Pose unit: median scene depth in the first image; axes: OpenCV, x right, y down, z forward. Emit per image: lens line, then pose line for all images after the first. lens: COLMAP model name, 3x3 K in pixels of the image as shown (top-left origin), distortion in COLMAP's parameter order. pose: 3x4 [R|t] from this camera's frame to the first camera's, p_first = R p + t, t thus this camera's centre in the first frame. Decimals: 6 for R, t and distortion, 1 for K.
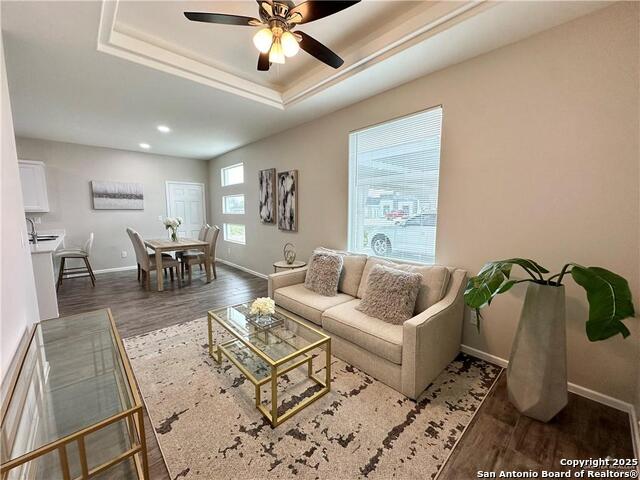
lens RADIAL K [[255.0, 0, 320.3], [0, 255.0, 239.7], [0, 0, 1]] dist [-0.002678, 0.000521]
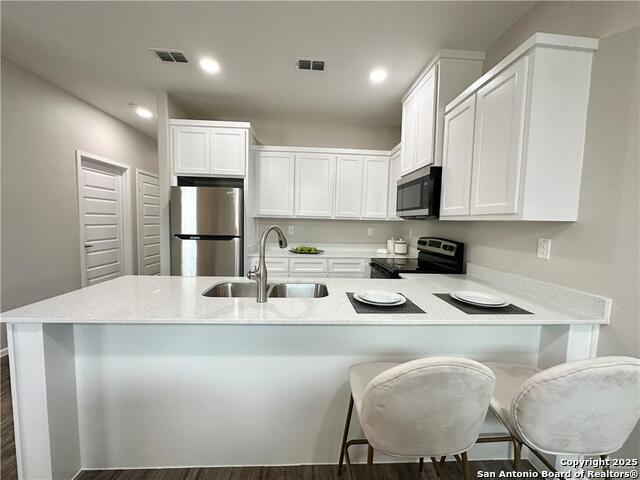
lens RADIAL K [[255.0, 0, 320.0], [0, 255.0, 236.7], [0, 0, 1]] dist [-0.002678, 0.000521]
pose [[-0.642881, 0.034028, -0.765210, -1.016514], [-0.113598, 0.983730, 0.139182, -0.148537], [0.757496, 0.176404, -0.628555, 1.423786]]
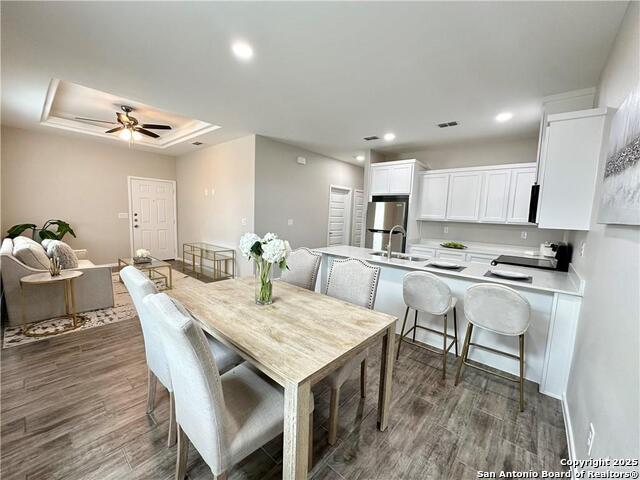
lens RADIAL K [[255.0, 0, 320.8], [0, 255.0, 241.8], [0, 0, 1]] dist [-0.002678, 0.000521]
pose [[-0.993270, -0.022489, -0.113615, -0.903050], [-0.048141, 0.972376, 0.228403, -0.240947], [0.105340, 0.232336, -0.966914, 1.974575]]
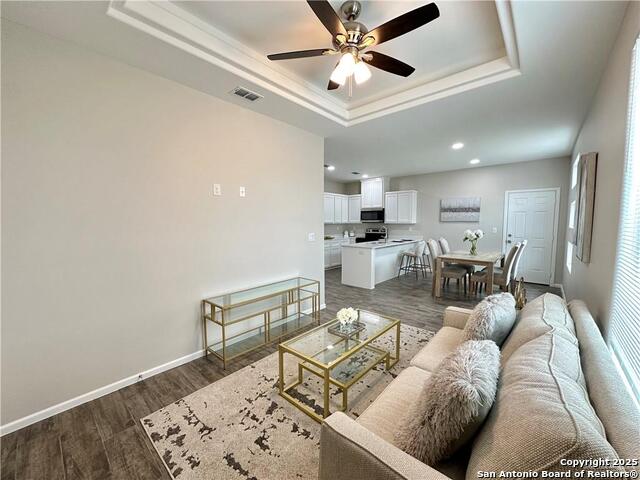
lens RADIAL K [[255.0, 0, 319.1], [0, 255.0, 239.7], [0, 0, 1]] dist [-0.002678, 0.000521]
pose [[0.094116, 0.072714, -0.992902, 0.497359], [-0.112631, 0.991704, 0.061950, -0.065925], [0.989170, 0.106001, 0.101525, 0.461763]]
